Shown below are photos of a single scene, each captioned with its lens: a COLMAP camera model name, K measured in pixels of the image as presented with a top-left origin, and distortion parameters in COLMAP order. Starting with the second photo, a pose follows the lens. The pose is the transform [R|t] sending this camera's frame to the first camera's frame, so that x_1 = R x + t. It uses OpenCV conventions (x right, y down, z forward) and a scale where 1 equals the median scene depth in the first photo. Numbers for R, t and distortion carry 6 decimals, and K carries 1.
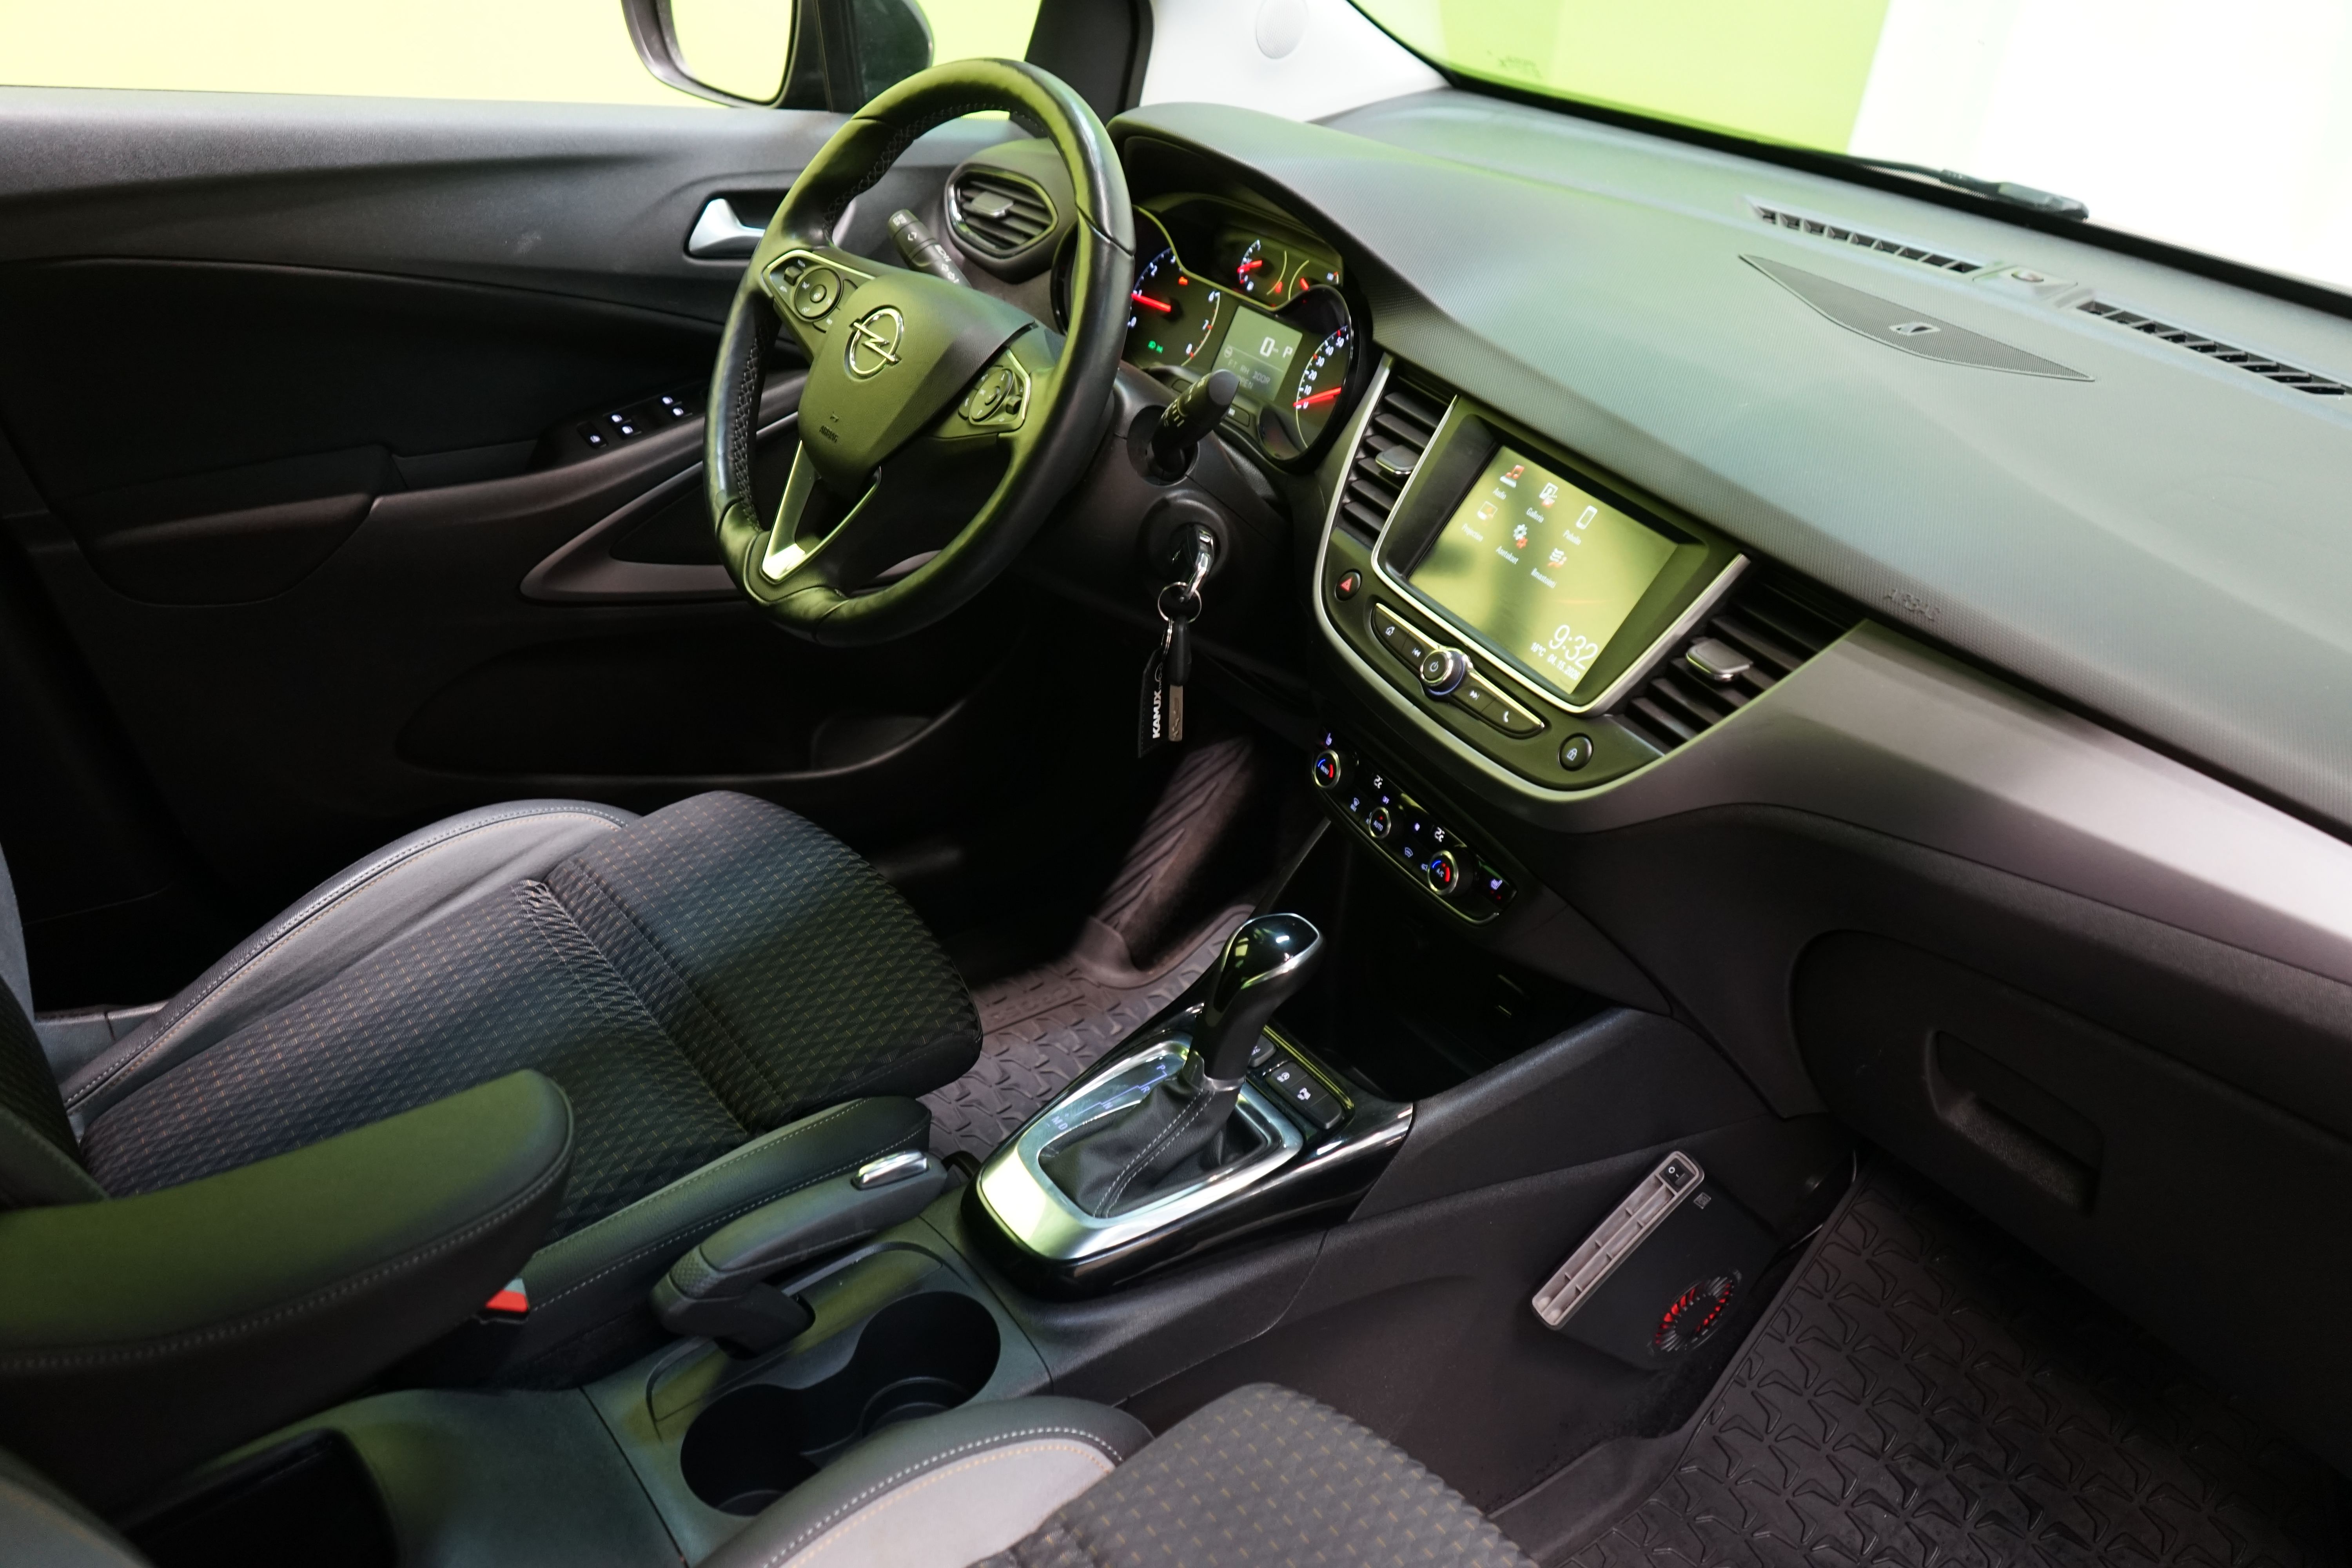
lens RADIAL K [[1925.5, 0, 1176.0], [0, 1925.5, 784.0], [0, 0, 1]] dist [-0.008454, 0.003489]
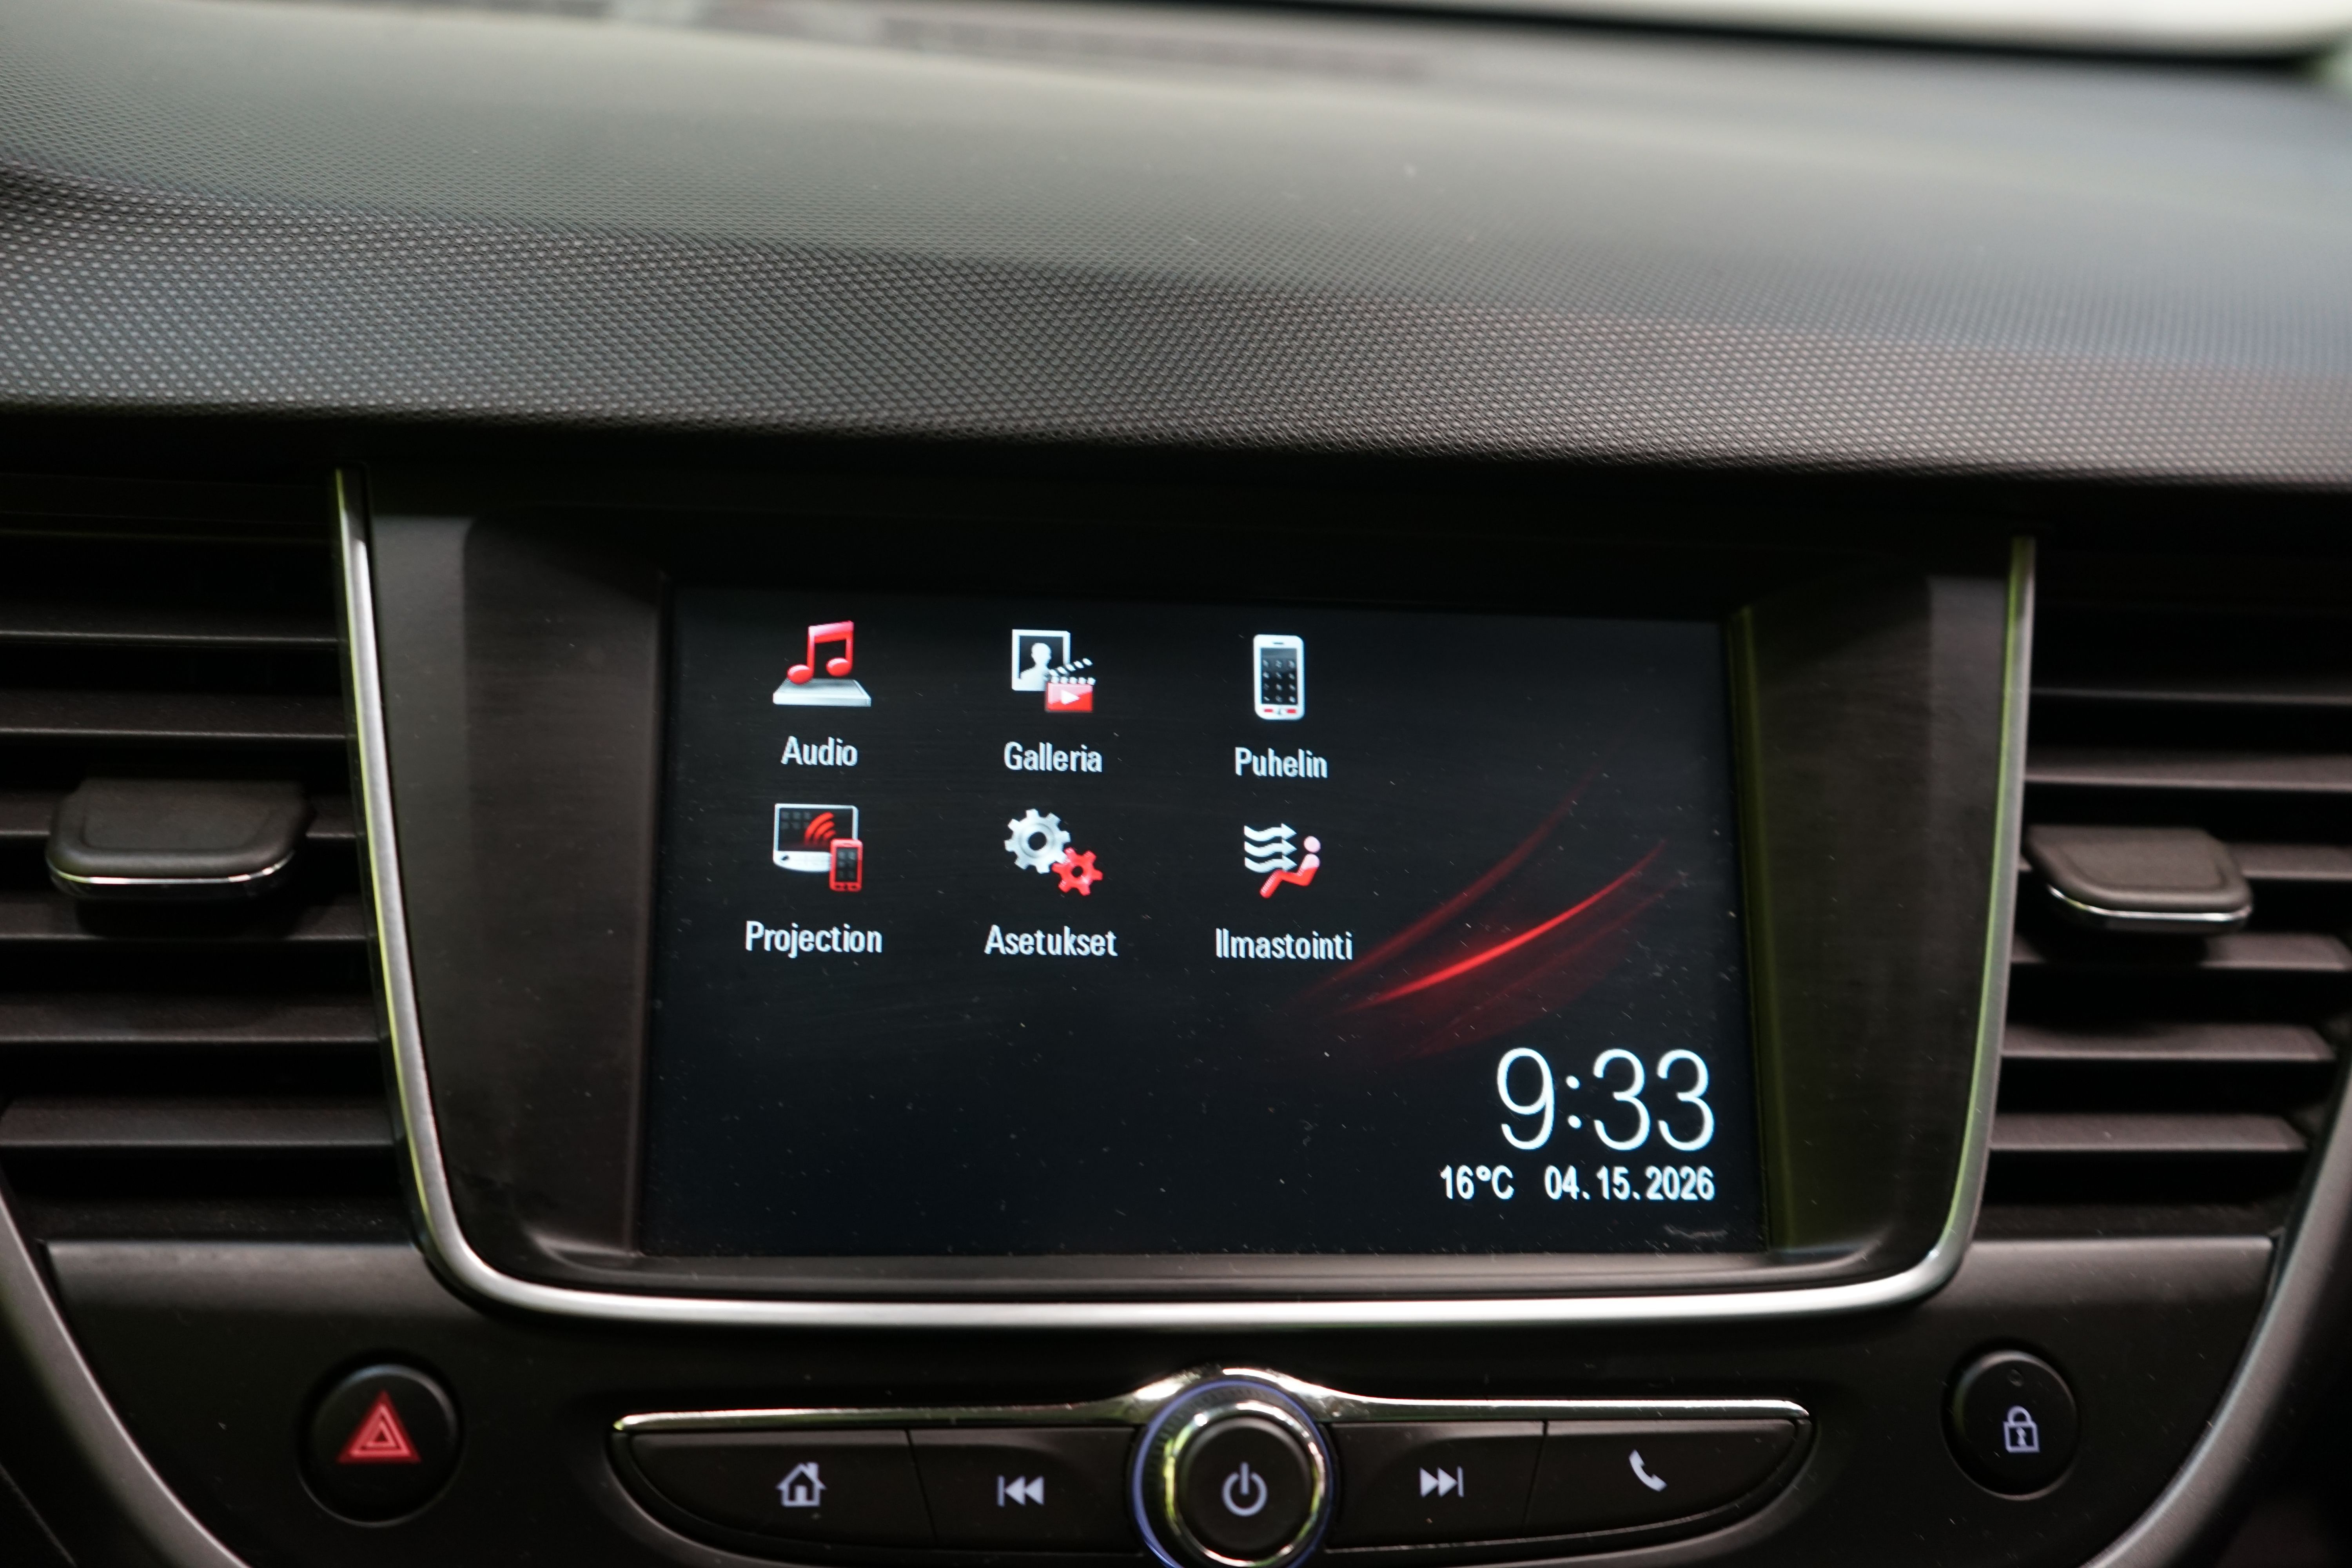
lens RADIAL K [[2208.1, 0, 1172.6], [0, 2208.1, 844.4], [0, 0, 1]] dist [0.009497, -0.002556]
pose [[0.380309, -0.388703, 0.839211, -0.055435], [0.434174, 0.876227, 0.209092, -0.175618], [-0.816614, 0.284844, 0.502002, 0.804415]]
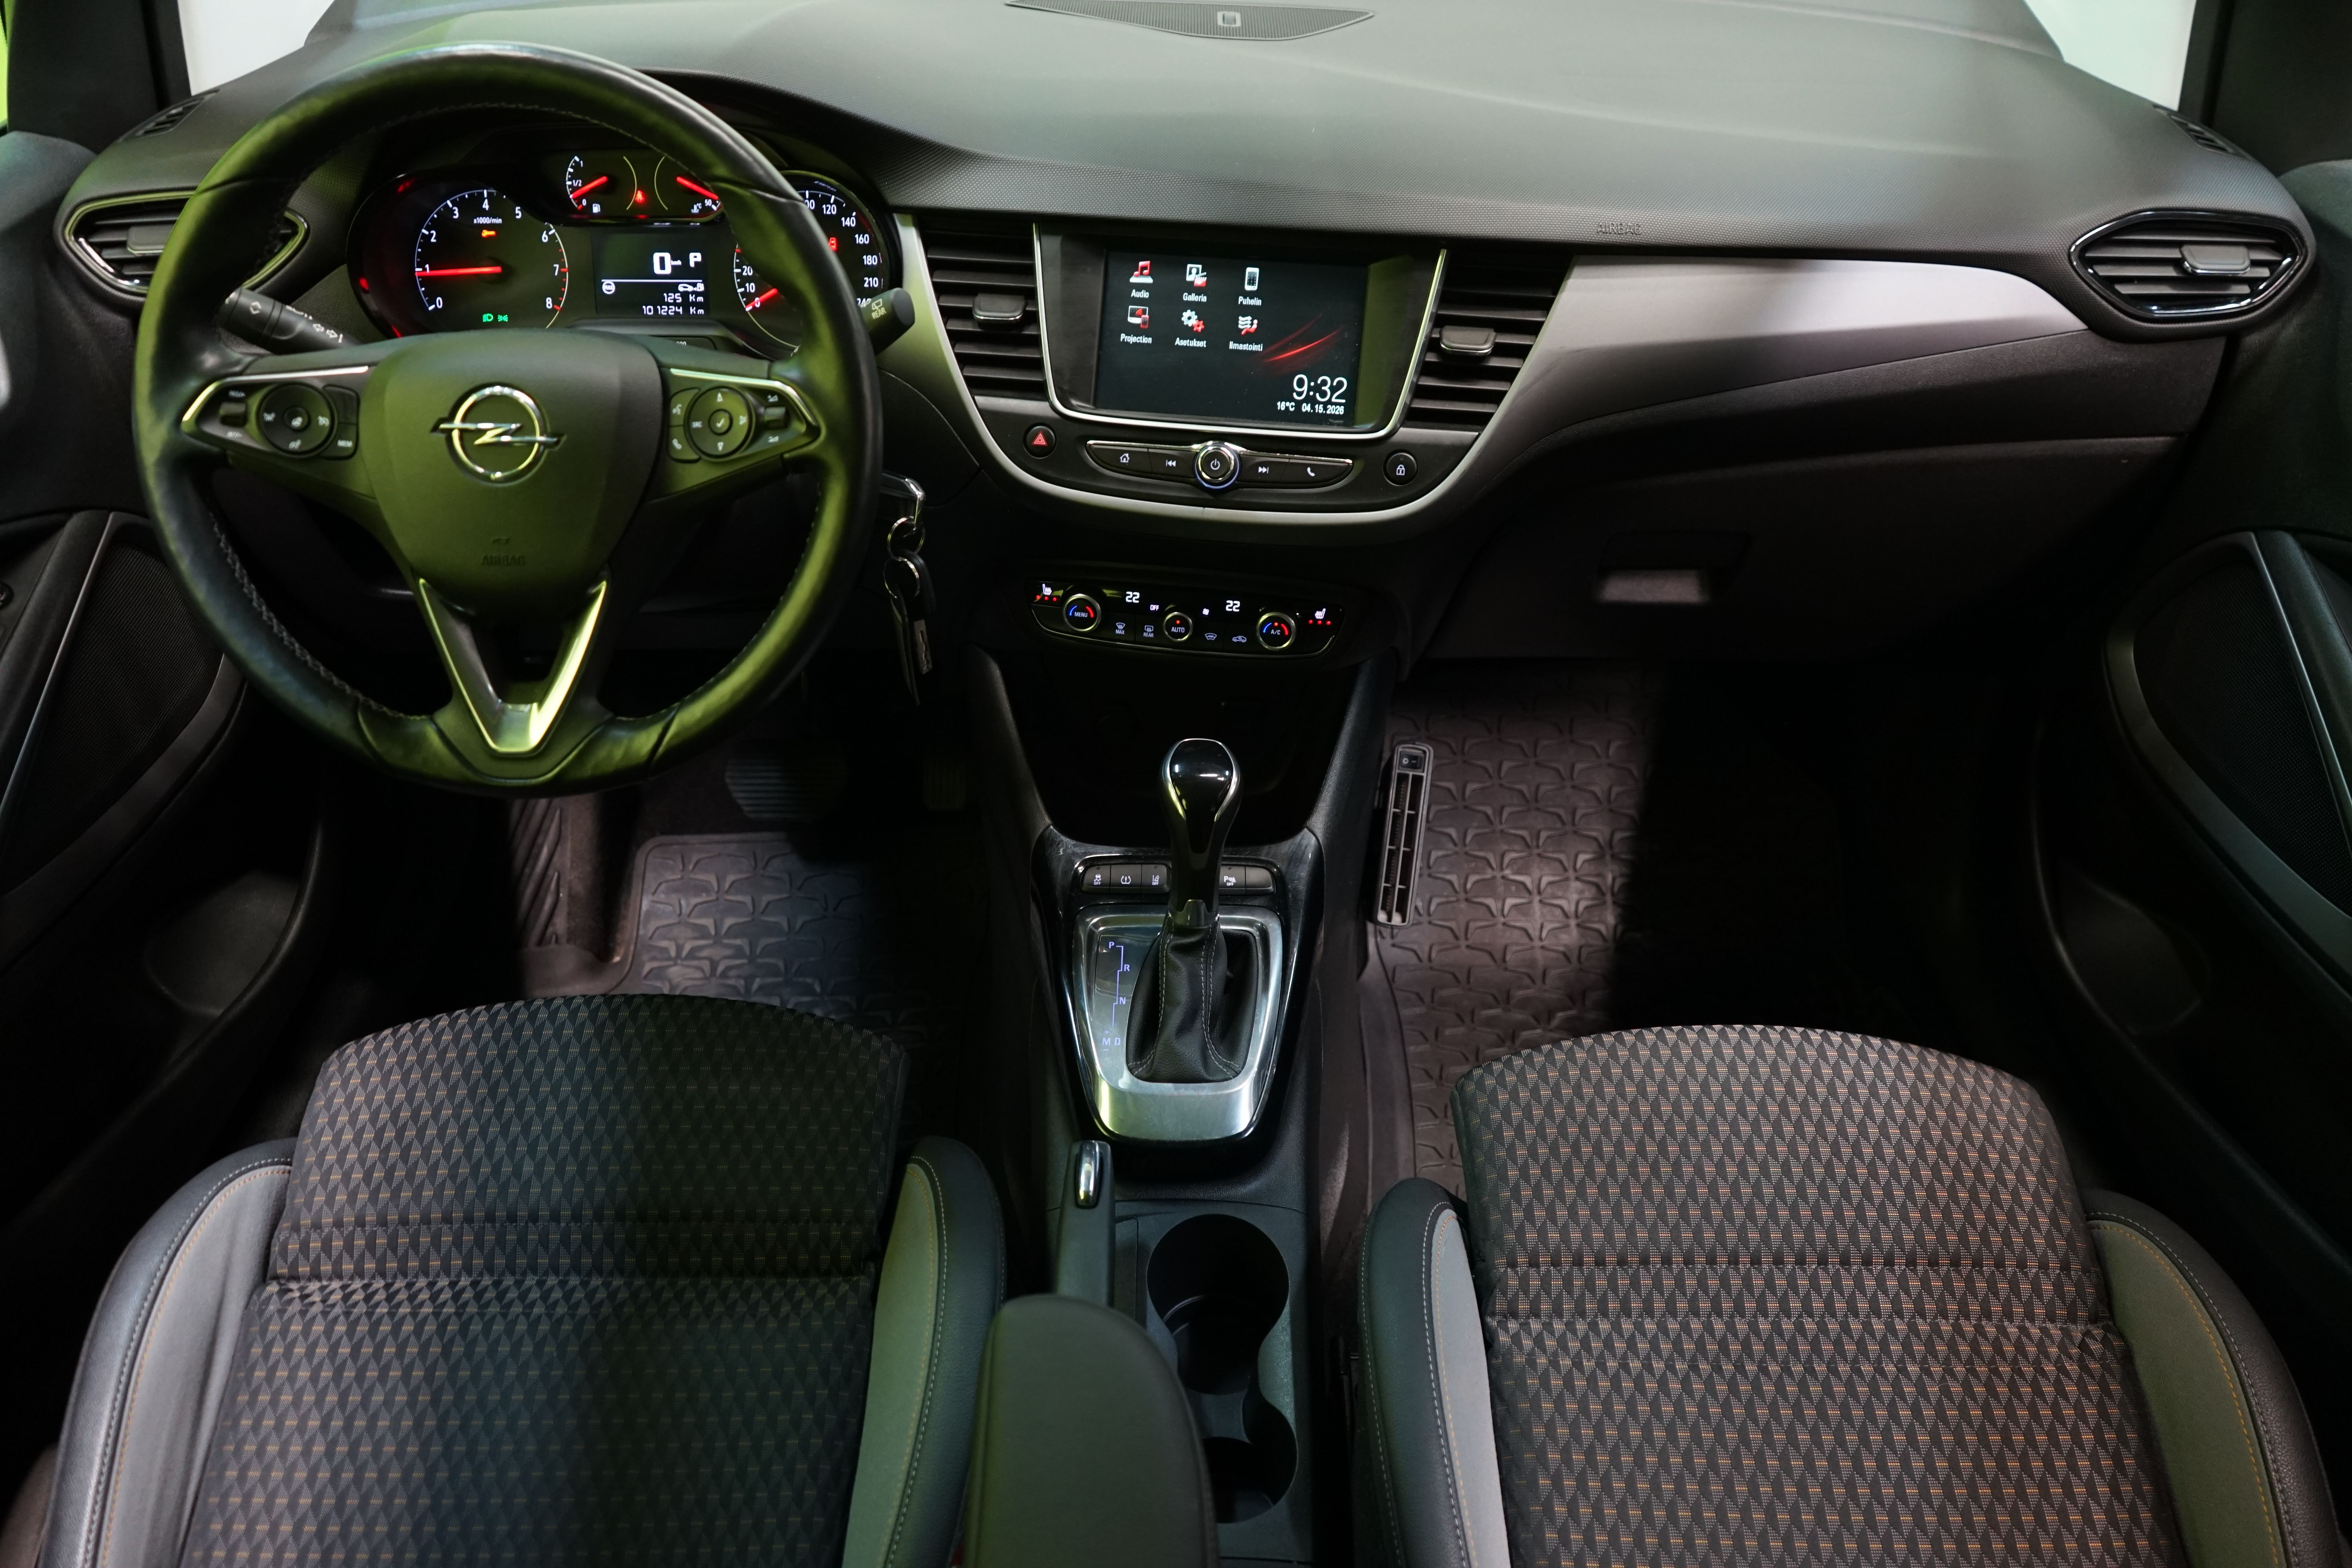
lens RADIAL K [[1925.5, 0, 1176.0], [0, 1925.5, 784.0], [0, 0, 1]] dist [-0.008454, 0.003489]
pose [[0.595743, -0.547392, 0.587752, -0.566771], [0.437593, 0.834848, 0.333978, -0.262720], [-0.673501, 0.058231, 0.736889, 0.226011]]
